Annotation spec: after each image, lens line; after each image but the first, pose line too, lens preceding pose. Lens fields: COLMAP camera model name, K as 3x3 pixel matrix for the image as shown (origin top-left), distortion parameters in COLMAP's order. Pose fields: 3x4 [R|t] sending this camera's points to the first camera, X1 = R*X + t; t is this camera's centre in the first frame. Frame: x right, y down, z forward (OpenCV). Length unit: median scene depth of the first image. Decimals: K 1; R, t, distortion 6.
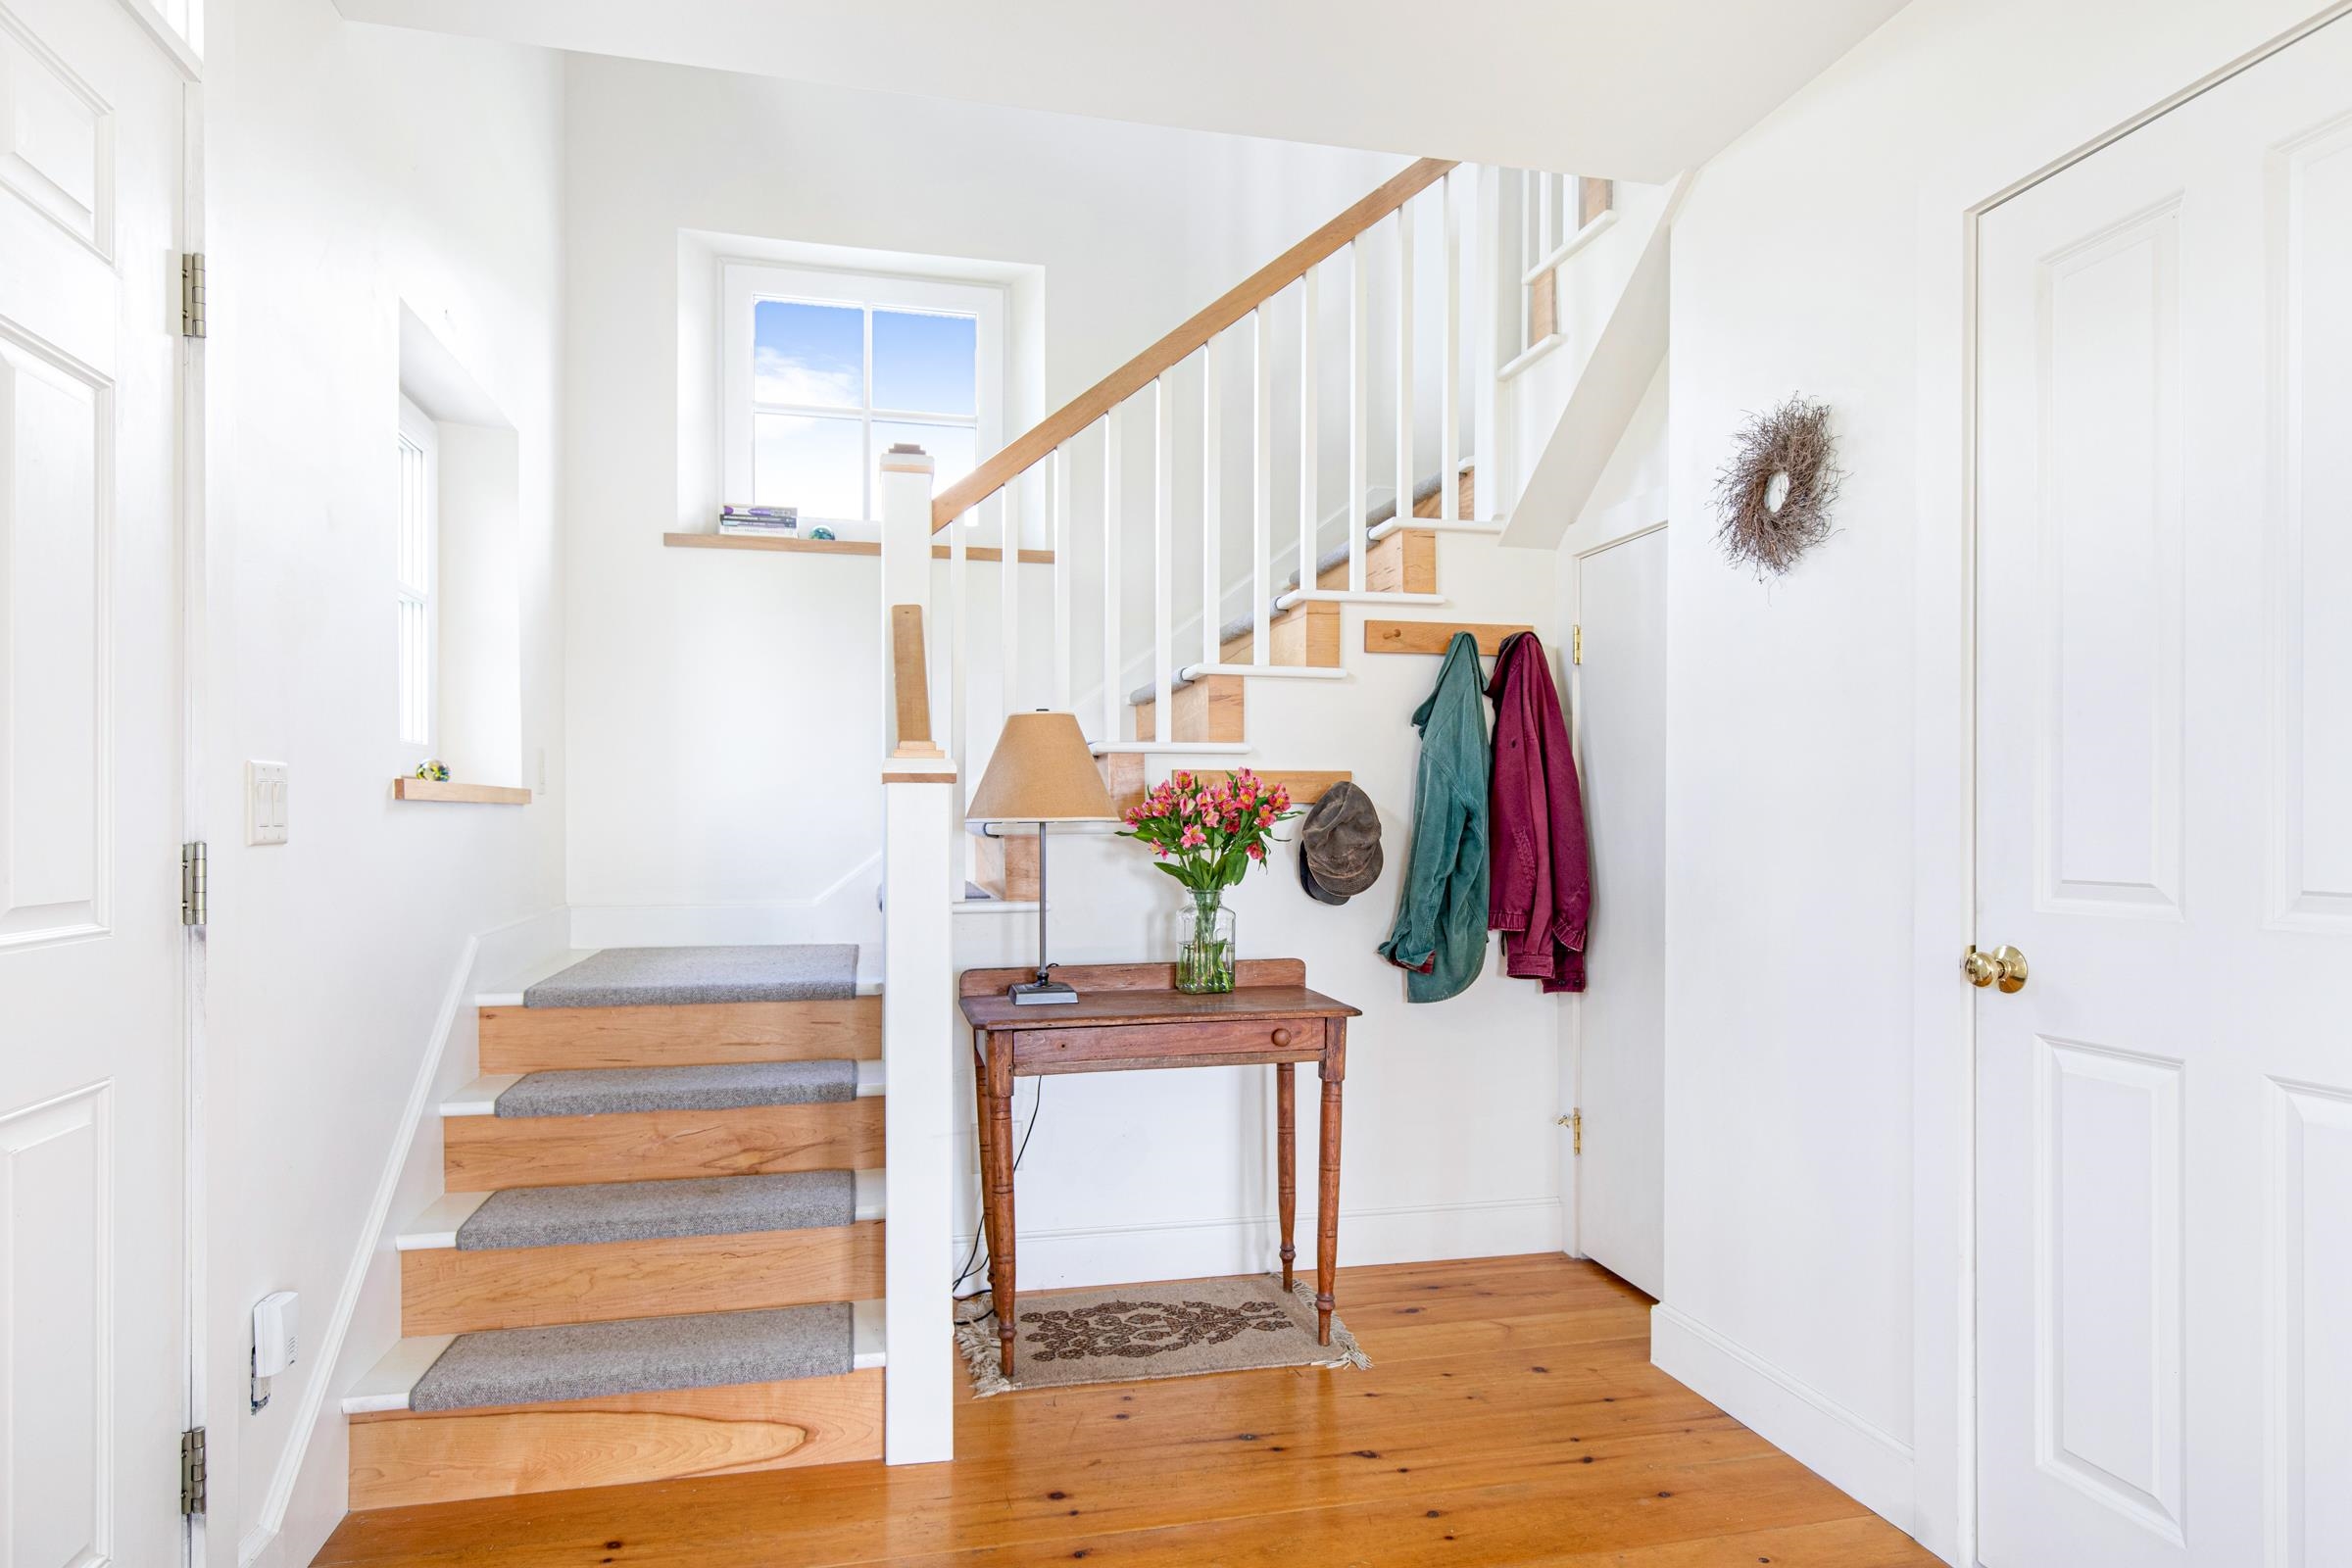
lens RADIAL K [[1307.7, 0, 1185.7], [0, 1307.7, 820.2], [0, 0, 1]] dist [0.004327, 0.002512]
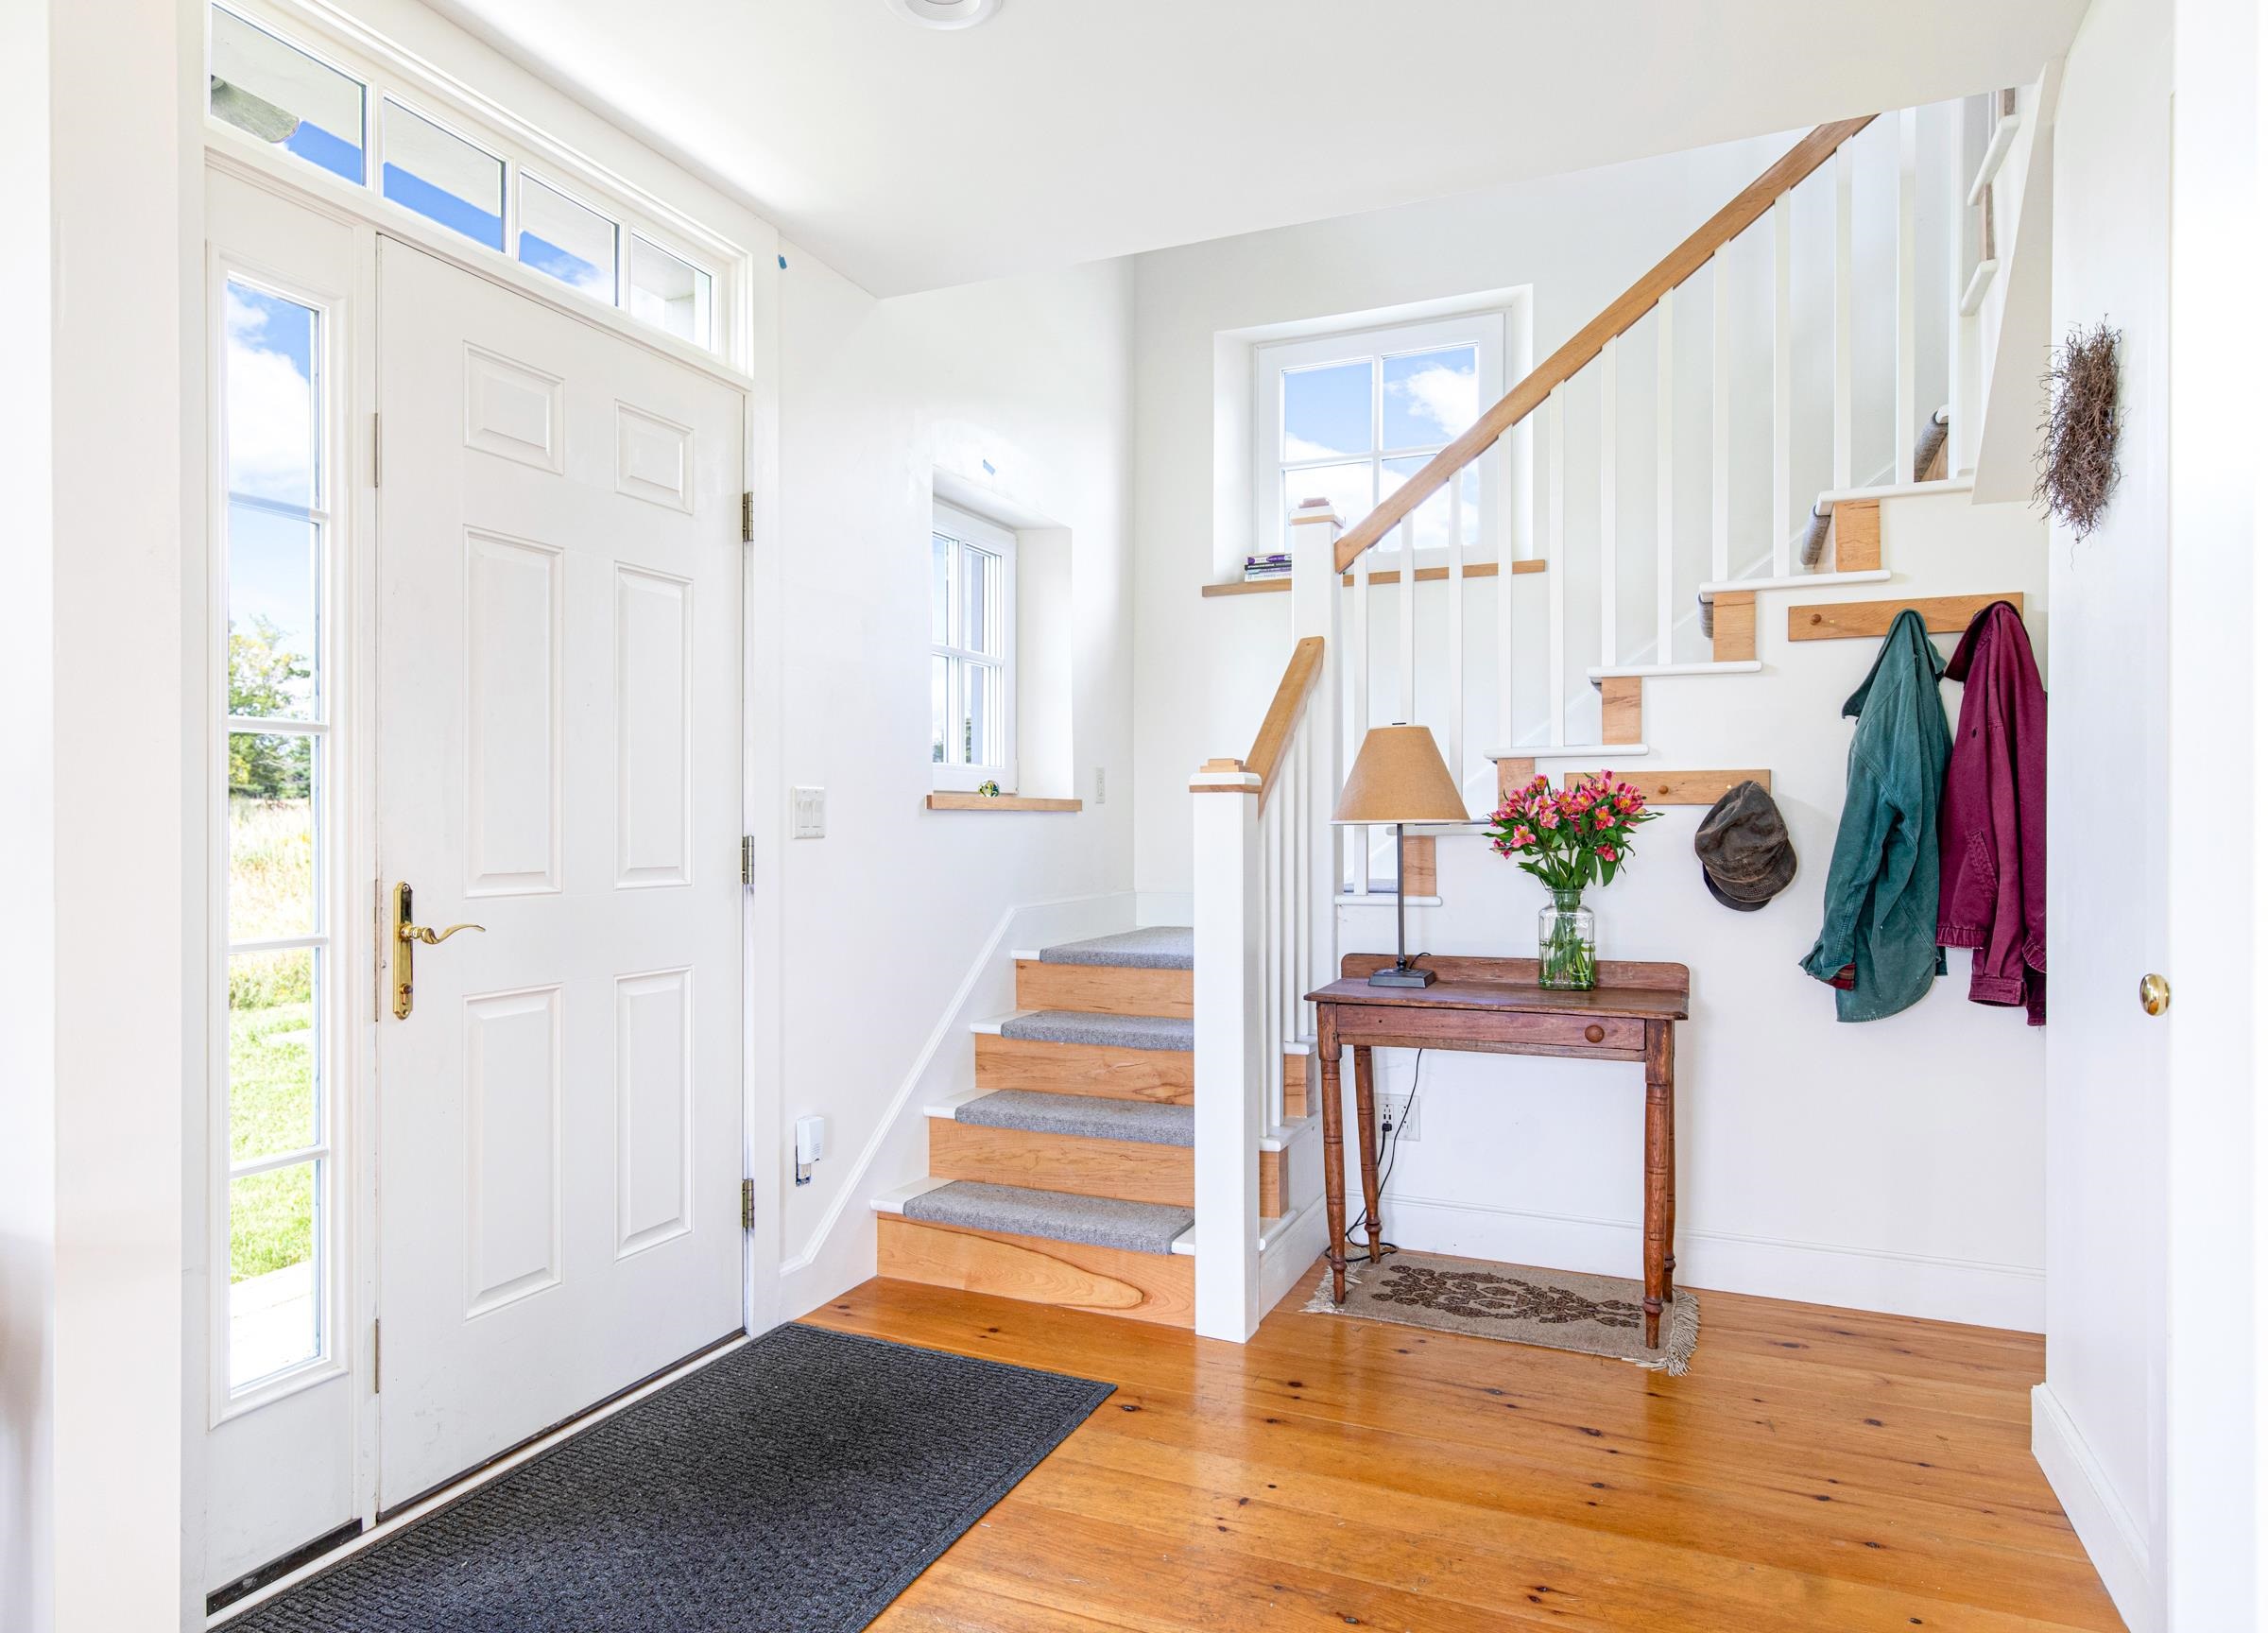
lens RADIAL K [[1373.4, 0, 1123.2], [0, 1373.4, 820.3], [0, 0, 1]] dist [0.001591, -0.001288]
pose [[0.798022, -0.003493, -0.602619, 0.404583], [0.001352, 0.999991, -0.004006, 0.002592], [0.602627, 0.002382, 0.798019, -0.076577]]
